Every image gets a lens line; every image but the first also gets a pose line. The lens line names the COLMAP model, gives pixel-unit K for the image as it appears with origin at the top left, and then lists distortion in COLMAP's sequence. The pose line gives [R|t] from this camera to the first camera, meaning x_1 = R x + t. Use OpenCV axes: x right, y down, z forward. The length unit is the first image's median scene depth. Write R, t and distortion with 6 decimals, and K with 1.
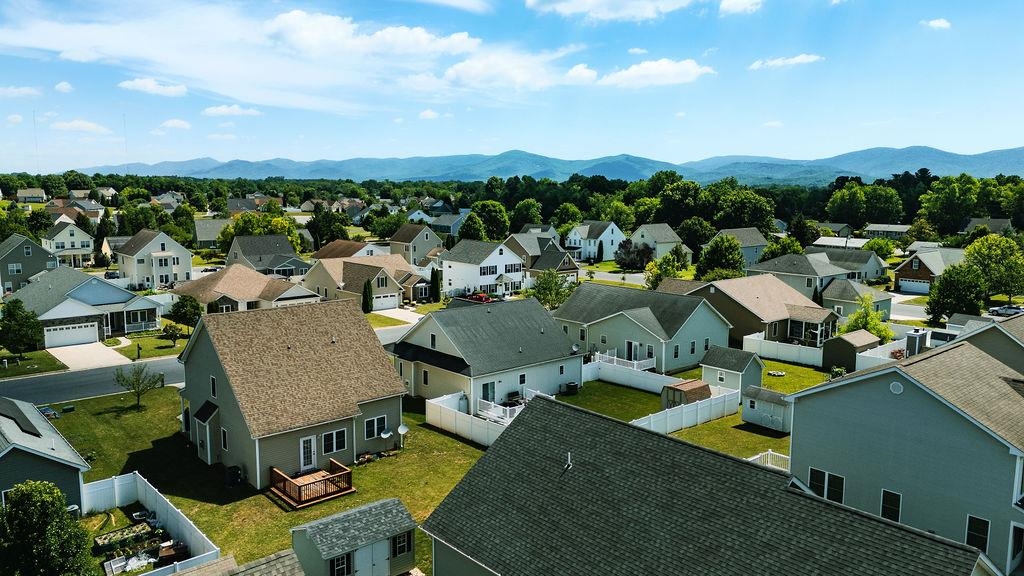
lens RADIAL K [[746.7, 0, 525.2], [0, 746.7, 289.3], [0, 0, 1]] dist [0.061634, -0.062828]
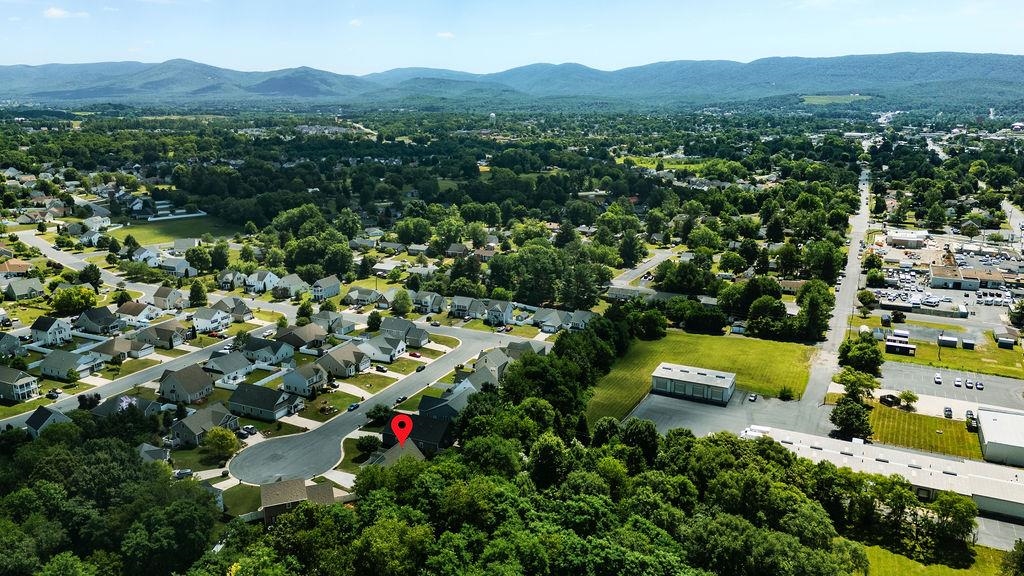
lens RADIAL K [[755.9, 0, 512.0], [0, 755.9, 288.0], [0, 0, 1]] dist [0.069940, -0.068236]
pose [[0.928410, -0.106797, 0.355878, -0.015536], [0.064431, 0.989566, 0.128874, -0.305672], [-0.365928, -0.096719, 0.925604, -1.329290]]
